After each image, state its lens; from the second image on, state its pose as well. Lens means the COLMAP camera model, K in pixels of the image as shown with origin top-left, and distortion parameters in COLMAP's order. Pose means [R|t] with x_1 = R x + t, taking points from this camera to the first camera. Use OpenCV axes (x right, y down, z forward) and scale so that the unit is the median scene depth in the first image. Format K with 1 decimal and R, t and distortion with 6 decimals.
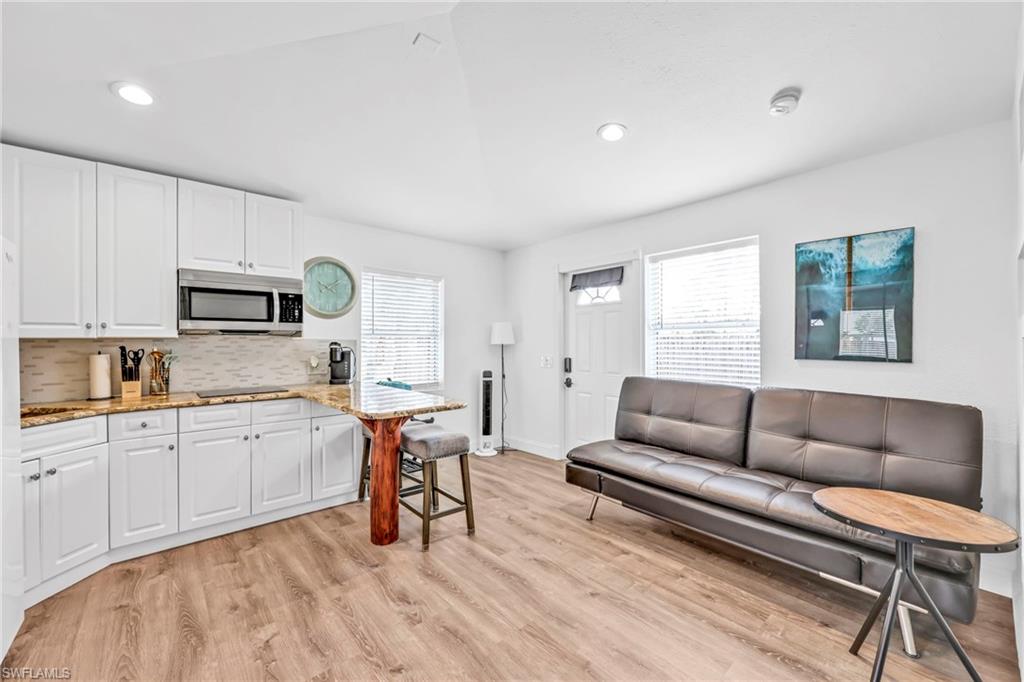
lens RADIAL K [[412.9, 0, 511.5], [0, 412.9, 342.6], [0, 0, 1]] dist [-0.001128, 0.000041]
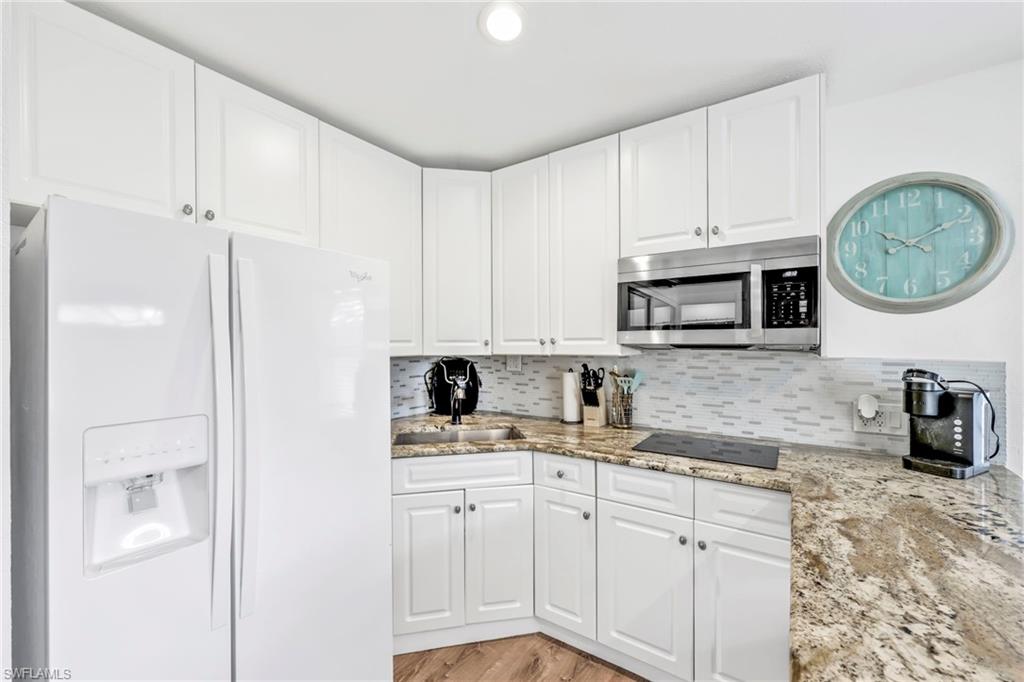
lens RADIAL K [[412.9, 0, 506.2], [0, 412.9, 341.1], [0, 0, 1]] dist [-0.001128, 0.000041]
pose [[0.245275, -0.000478, -0.969453, -0.147838], [0.001917, 0.999998, -0.000008, -0.034450], [0.969452, -0.001856, 0.245276, 0.574987]]
